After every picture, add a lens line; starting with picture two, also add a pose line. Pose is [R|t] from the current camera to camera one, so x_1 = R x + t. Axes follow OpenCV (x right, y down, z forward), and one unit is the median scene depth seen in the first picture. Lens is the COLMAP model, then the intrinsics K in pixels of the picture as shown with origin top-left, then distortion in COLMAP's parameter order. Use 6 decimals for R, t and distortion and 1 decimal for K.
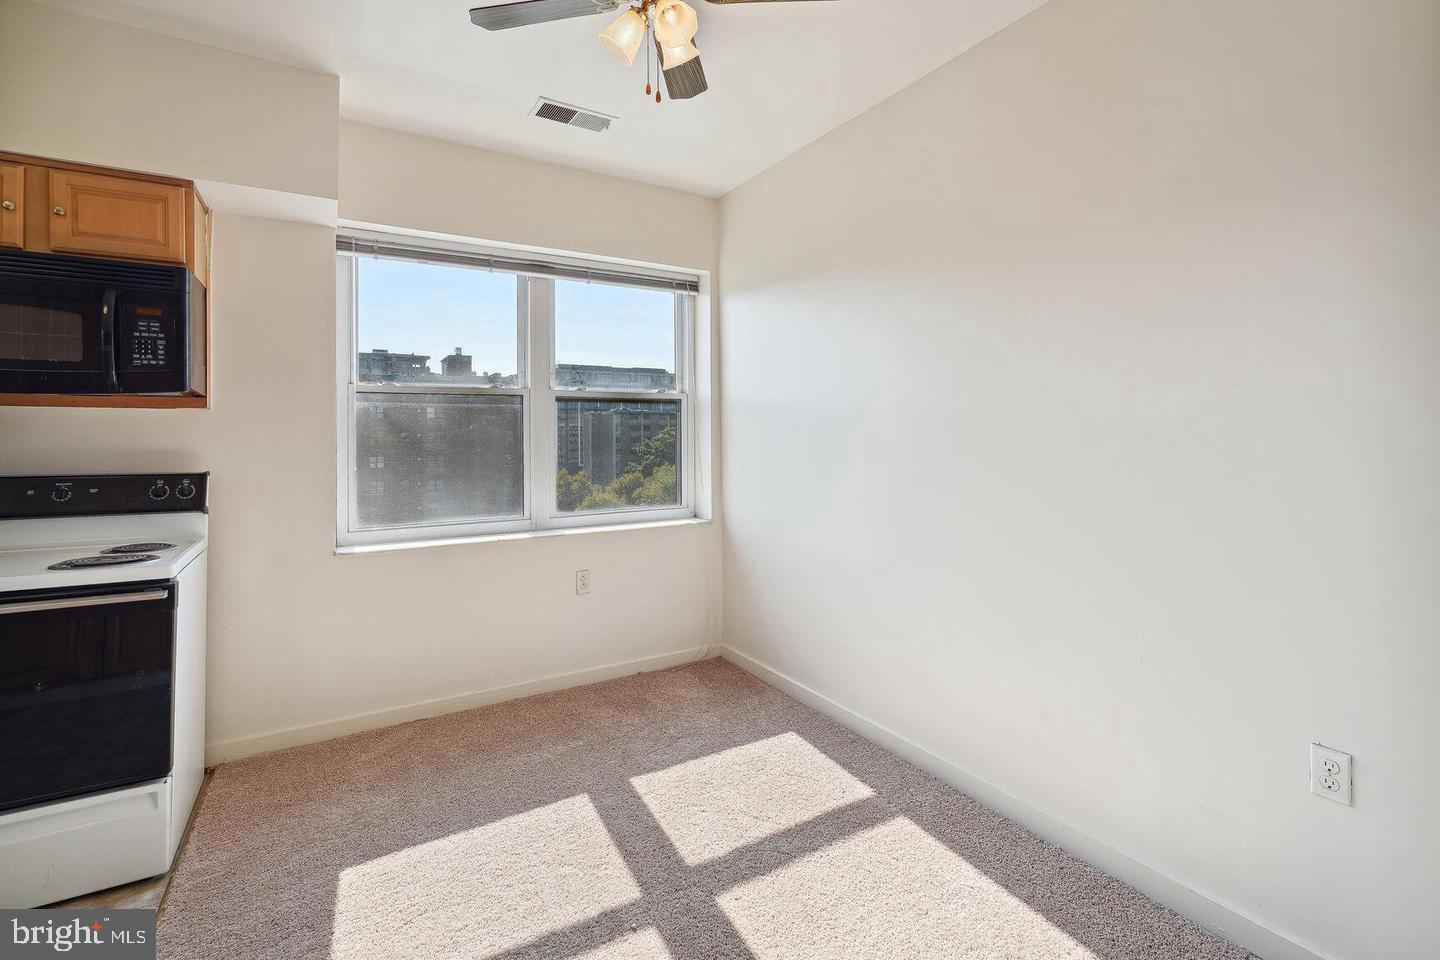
lens RADIAL K [[649.9, 0, 721.8], [0, 649.9, 434.3], [0, 0, 1]] dist [0.002072, 0.000558]
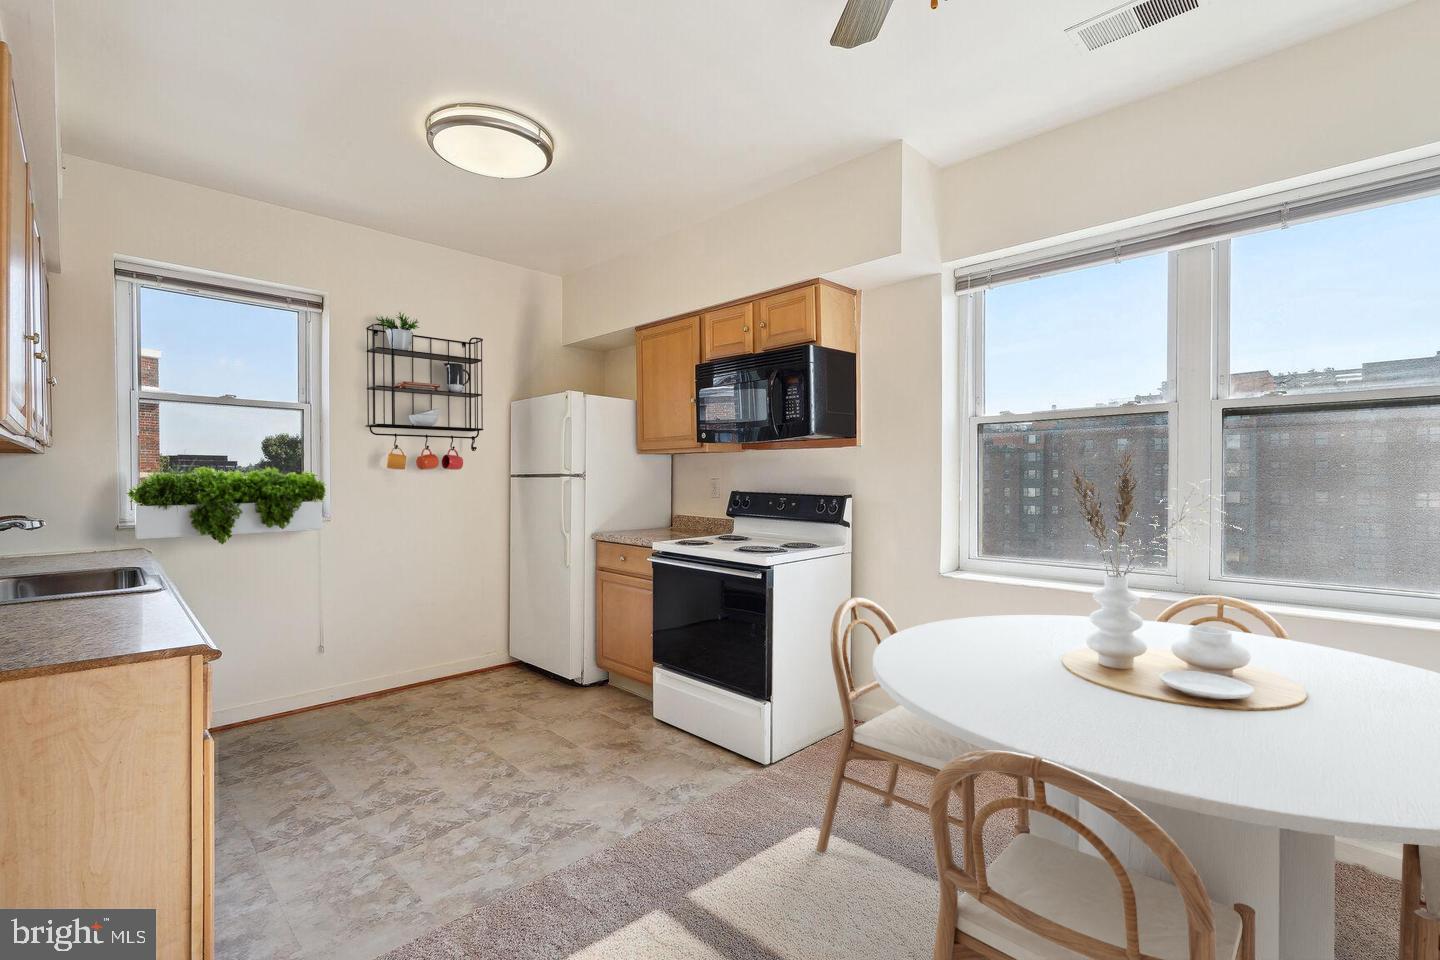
lens RADIAL K [[642.8, 0, 724.1], [0, 642.8, 484.4], [0, 0, 1]] dist [-0.018725, 0.000610]
pose [[0.242399, 0.020384, -0.969962, 0.435320], [0.007691, 0.999707, 0.022932, 0.005629], [0.970146, -0.013019, 0.242172, 0.485052]]
